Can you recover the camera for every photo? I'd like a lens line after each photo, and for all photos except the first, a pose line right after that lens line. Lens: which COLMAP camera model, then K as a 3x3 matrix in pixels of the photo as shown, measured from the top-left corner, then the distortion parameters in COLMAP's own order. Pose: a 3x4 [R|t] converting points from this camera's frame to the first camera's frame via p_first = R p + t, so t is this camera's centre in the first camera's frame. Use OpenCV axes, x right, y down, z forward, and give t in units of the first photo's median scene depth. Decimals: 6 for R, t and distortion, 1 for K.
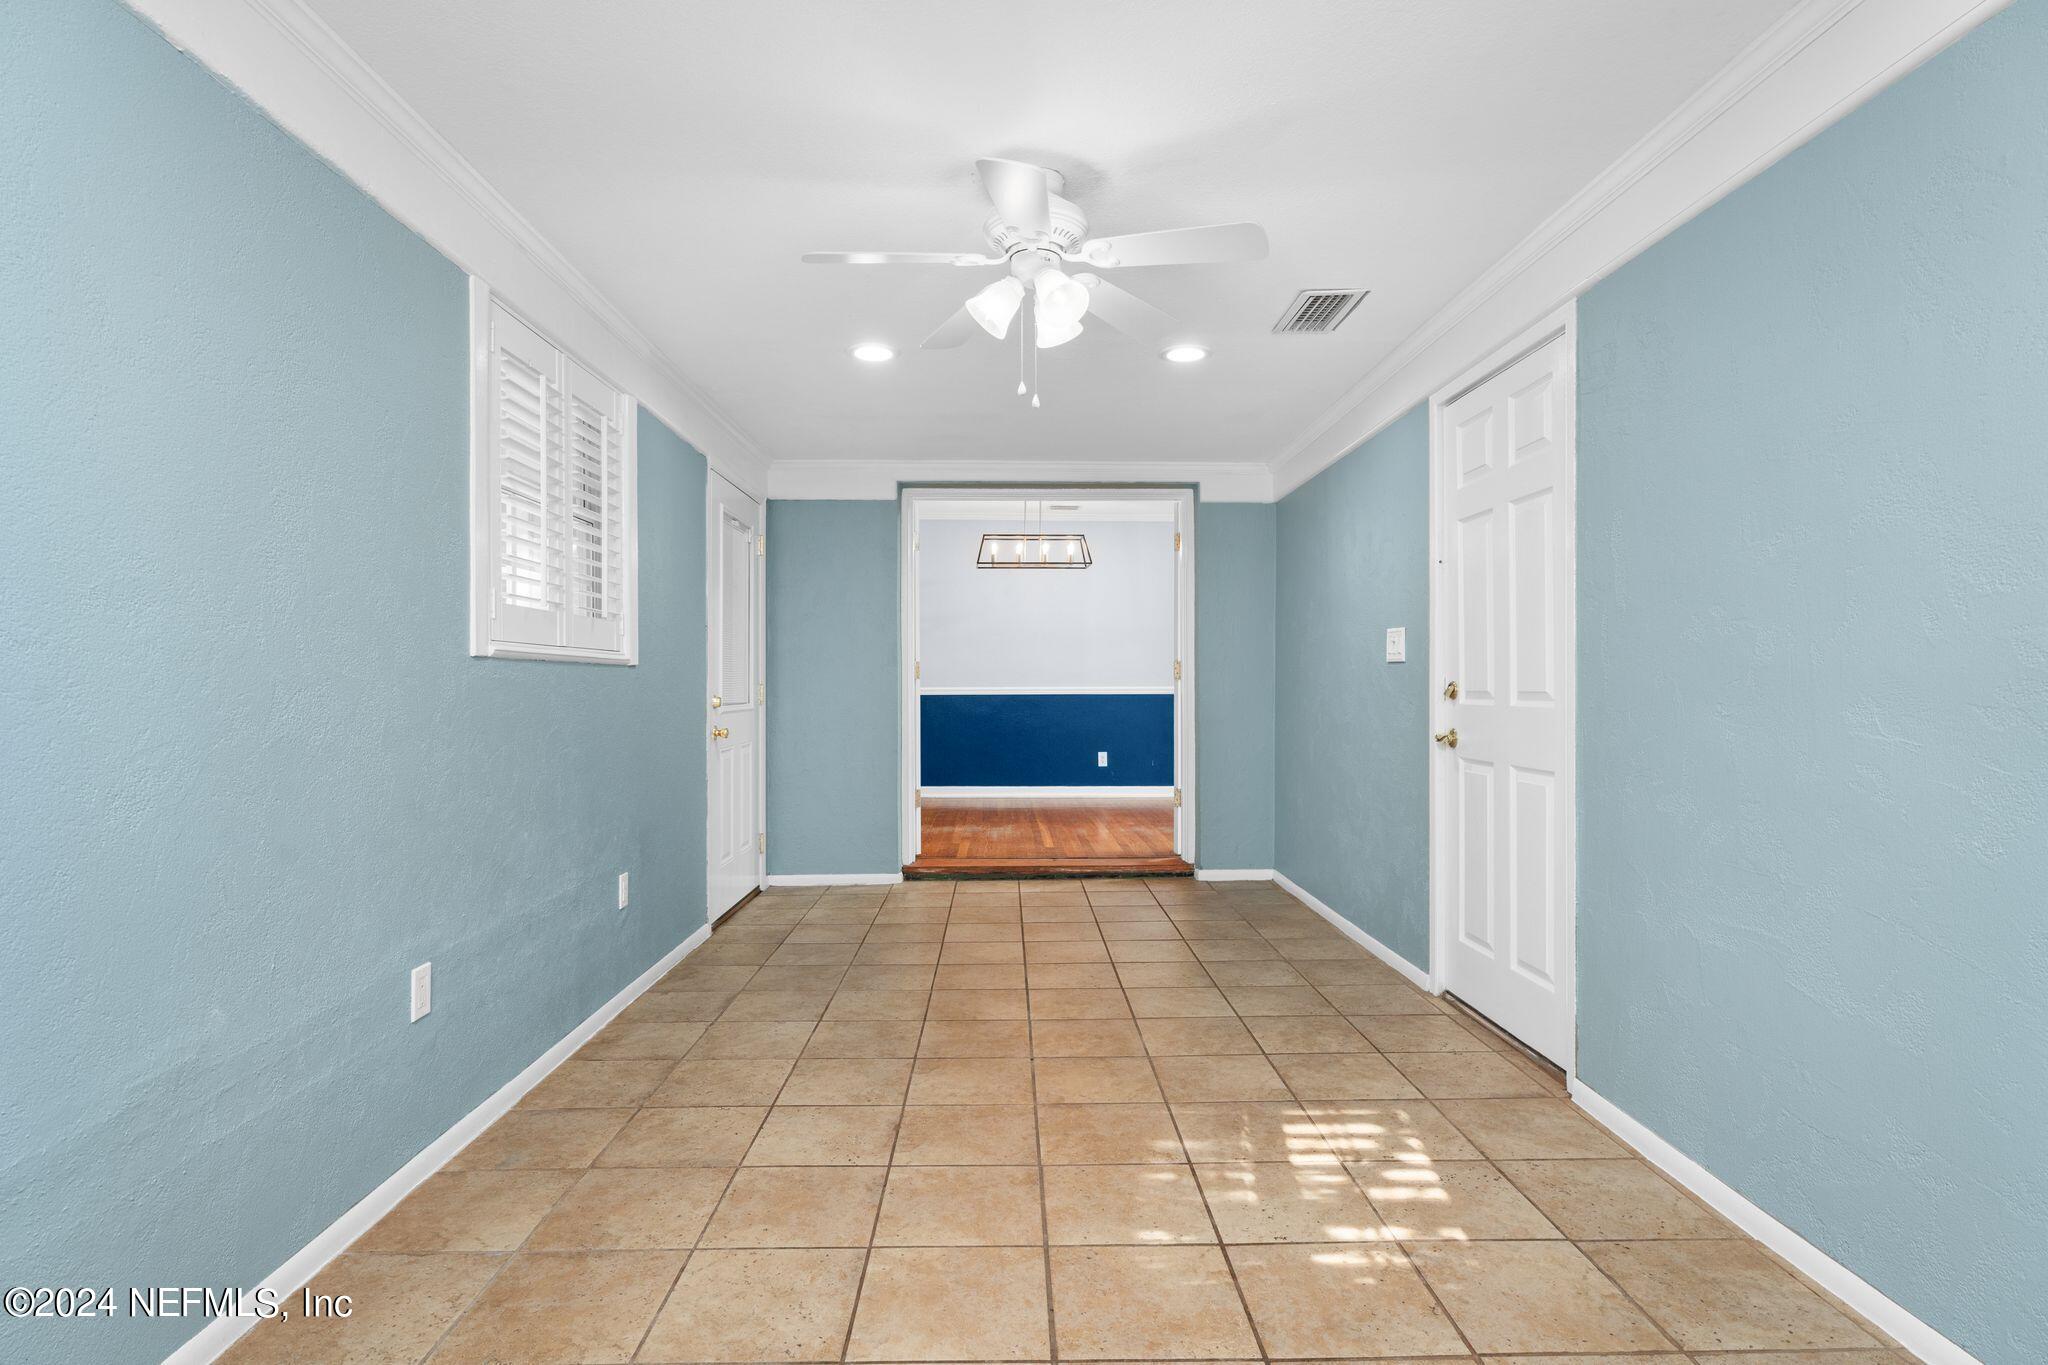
lens RADIAL K [[1036.8, 0, 1019.1], [0, 1036.8, 656.9], [0, 0, 1]] dist [-0.010630, 0.001687]
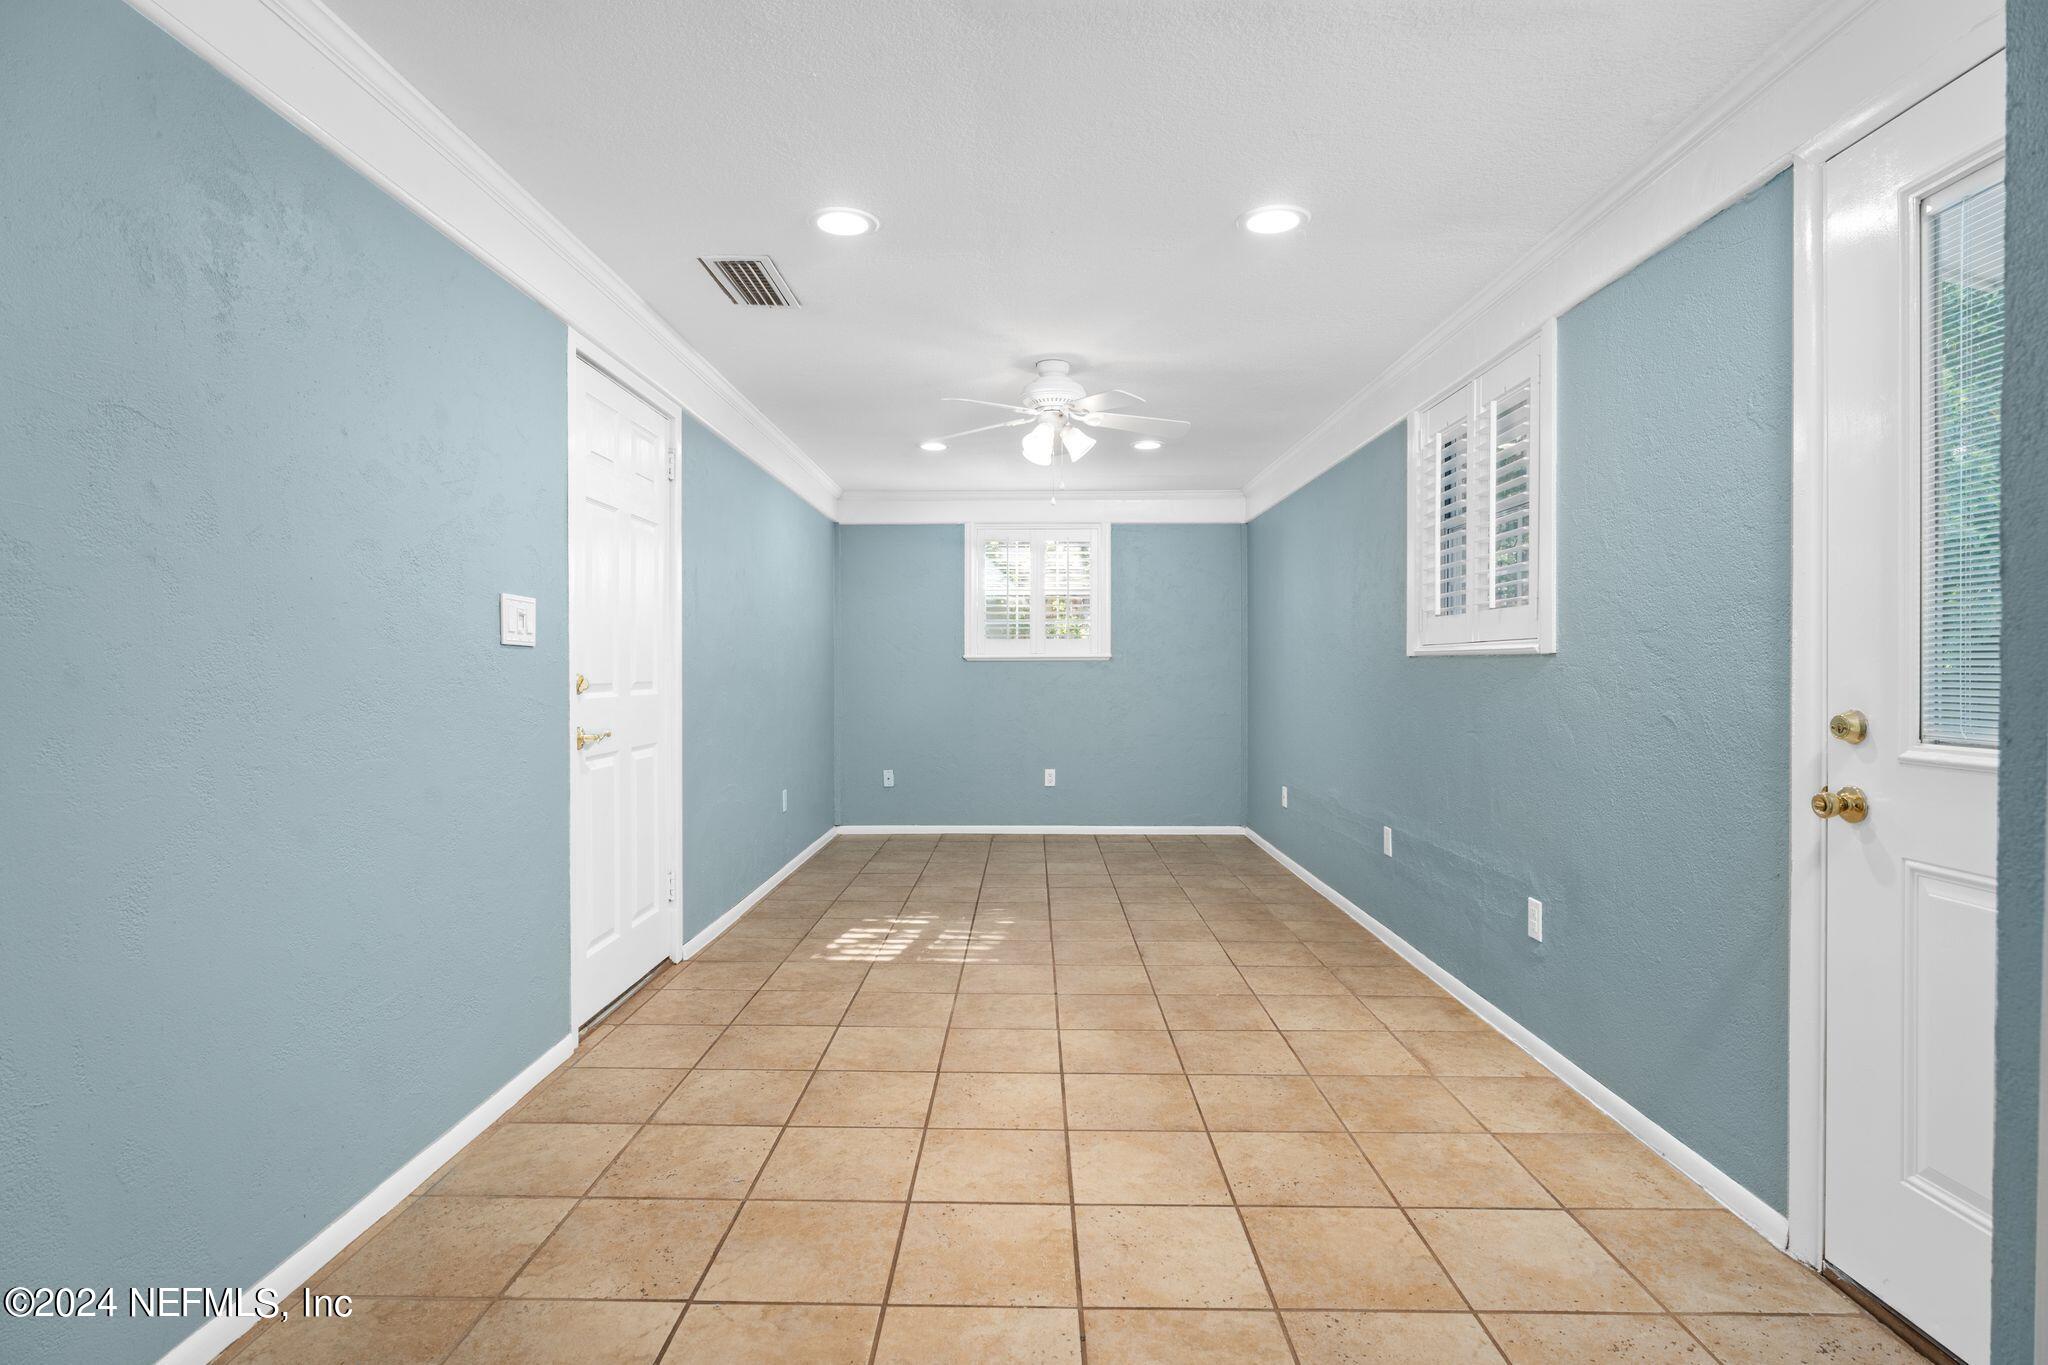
lens RADIAL K [[1036.8, 0, 1019.1], [0, 1036.8, 656.9], [0, 0, 1]] dist [-0.010630, 0.001687]
pose [[-0.999675, 0.000054, 0.025503, 0.025375], [-0.000925, 0.999264, -0.038361, 0.051688], [-0.025486, -0.038372, -0.998938, 2.265235]]
